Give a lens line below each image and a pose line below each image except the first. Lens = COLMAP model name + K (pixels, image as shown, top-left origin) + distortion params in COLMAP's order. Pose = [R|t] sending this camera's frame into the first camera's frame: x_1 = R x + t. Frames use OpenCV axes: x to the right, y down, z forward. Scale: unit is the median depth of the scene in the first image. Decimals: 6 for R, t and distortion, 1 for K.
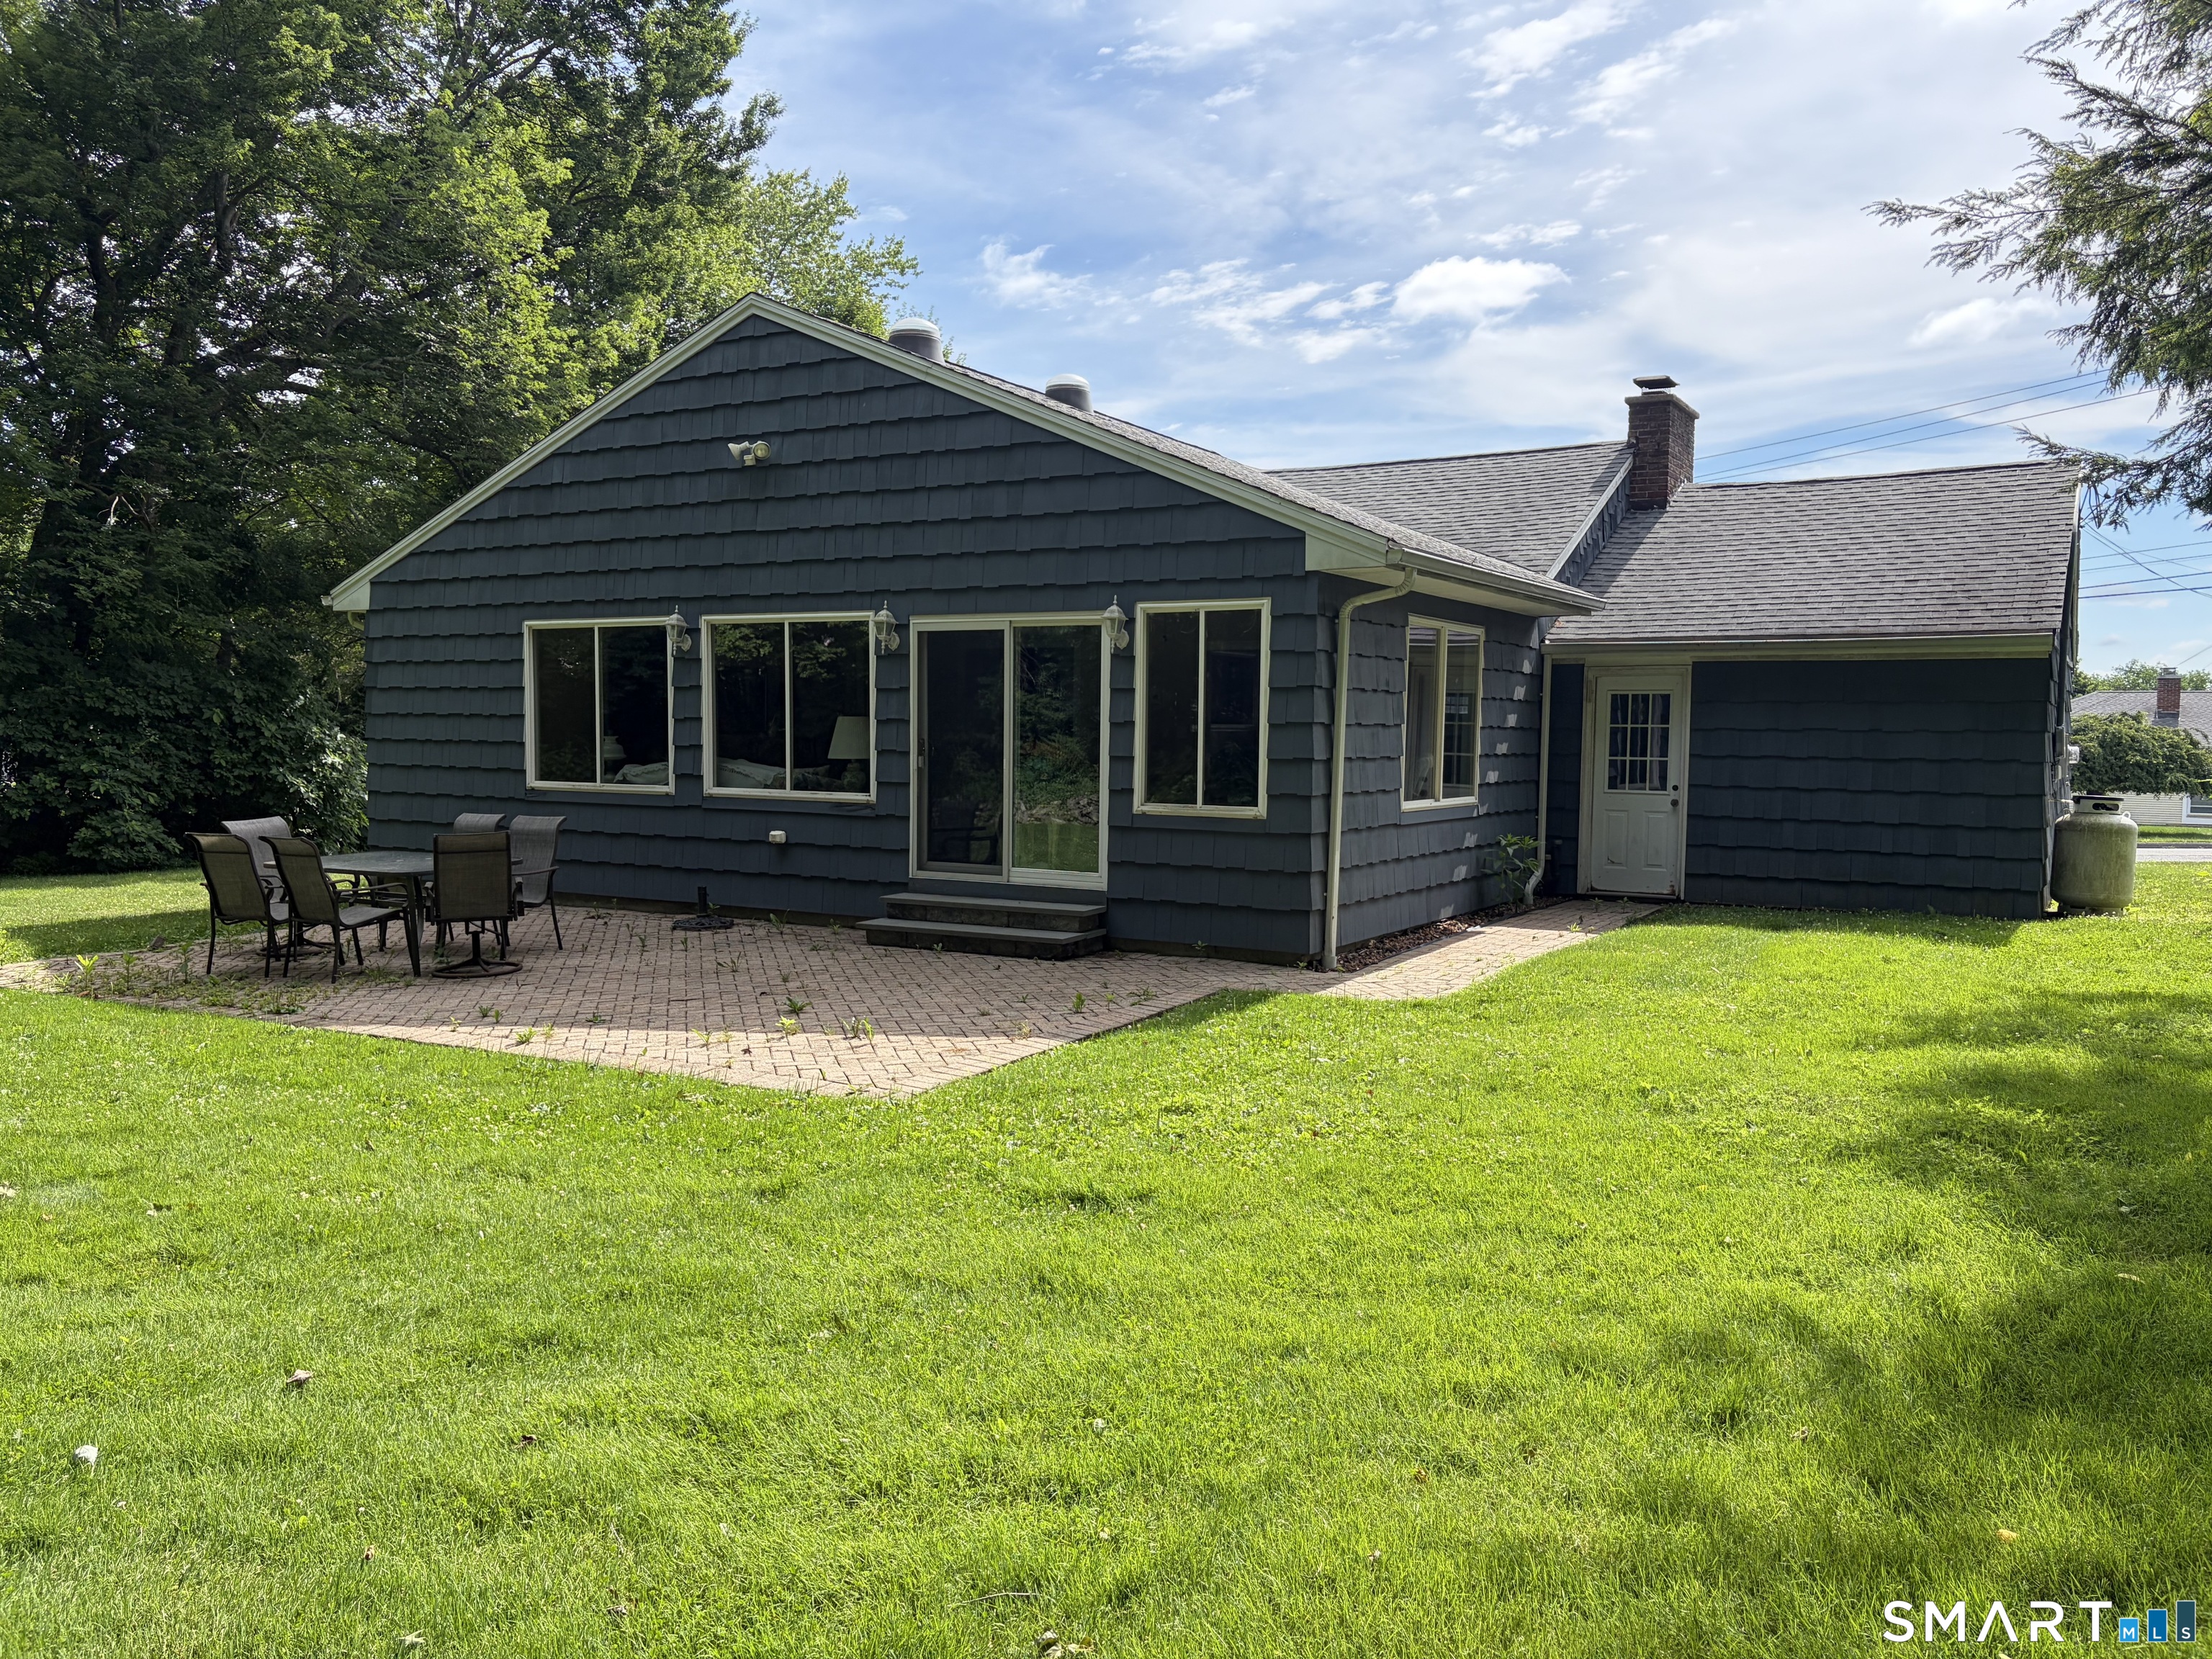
lens RADIAL K [[1678.2, 0, 1104.9], [0, 1678.2, 832.4], [0, 0, 1]] dist [0.042293, 0.000395]
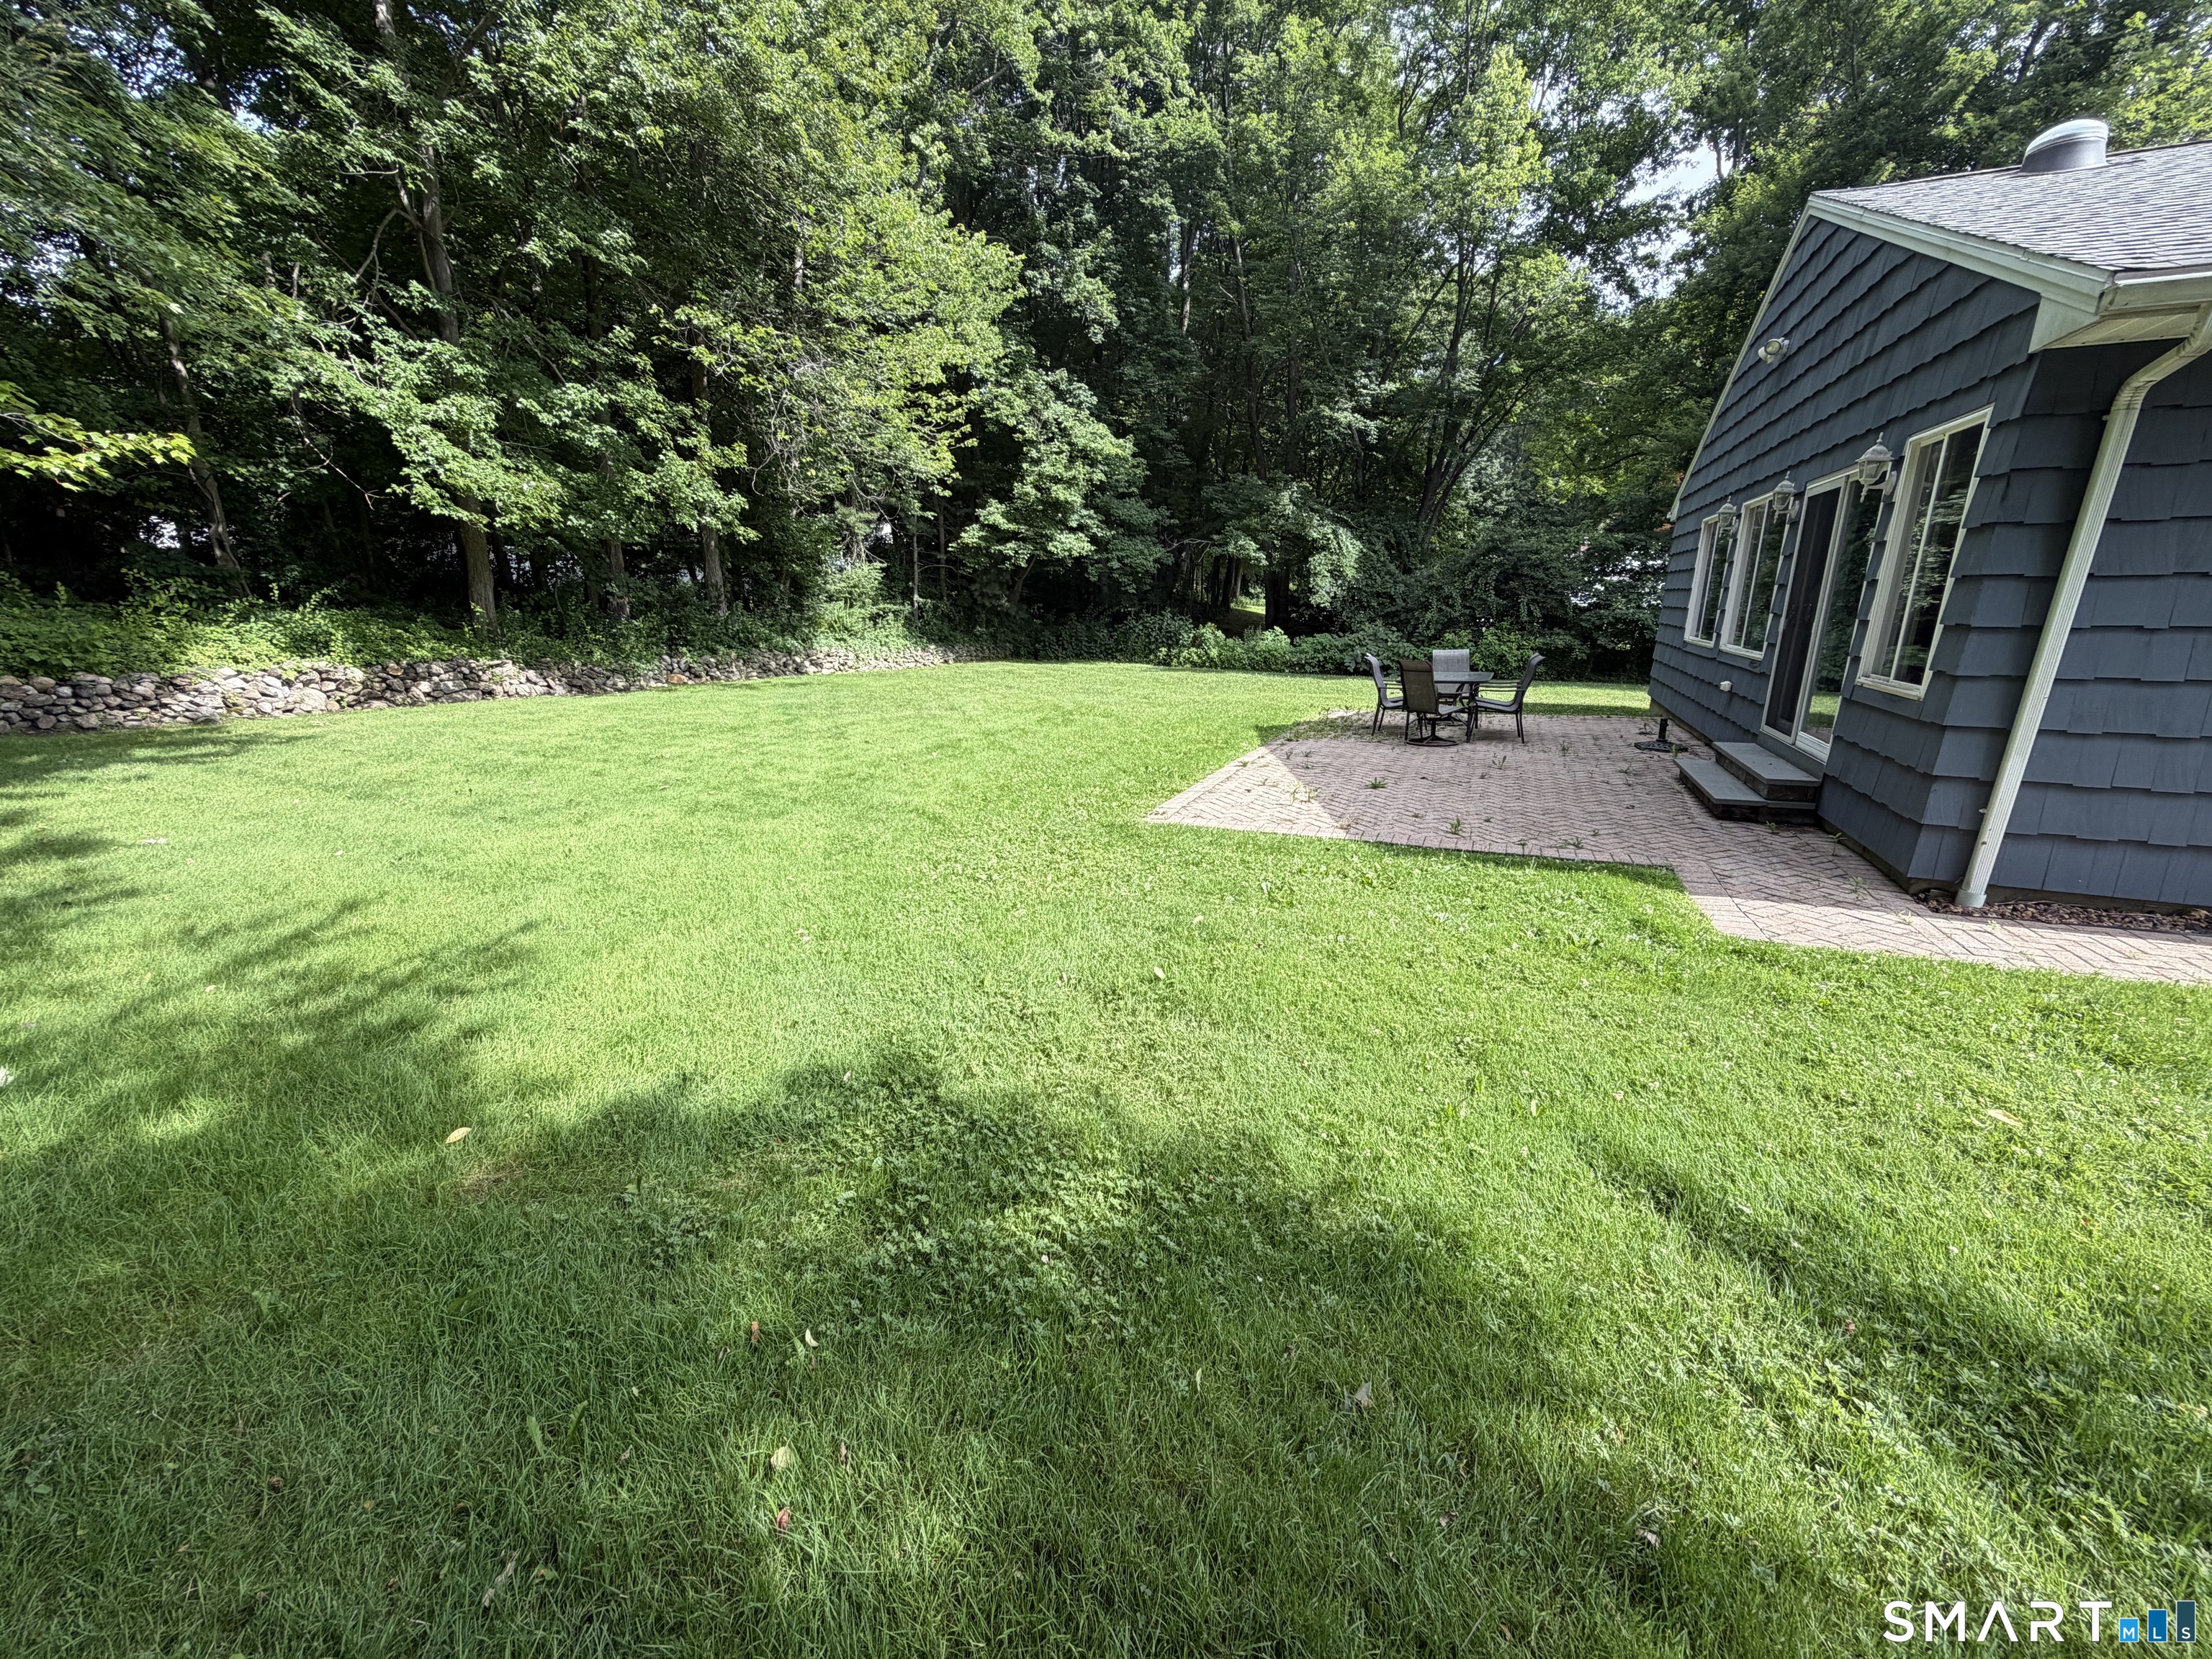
lens RADIAL K [[880.0, 0, 1110.6], [0, 880.0, 833.7], [0, 0, 1]] dist [-0.000985, 0.000928]
pose [[0.110751, 0.246041, -0.962911, 0.905724], [-0.059755, 0.968767, 0.240665, -0.047403], [0.992050, 0.030885, 0.121994, 1.083993]]
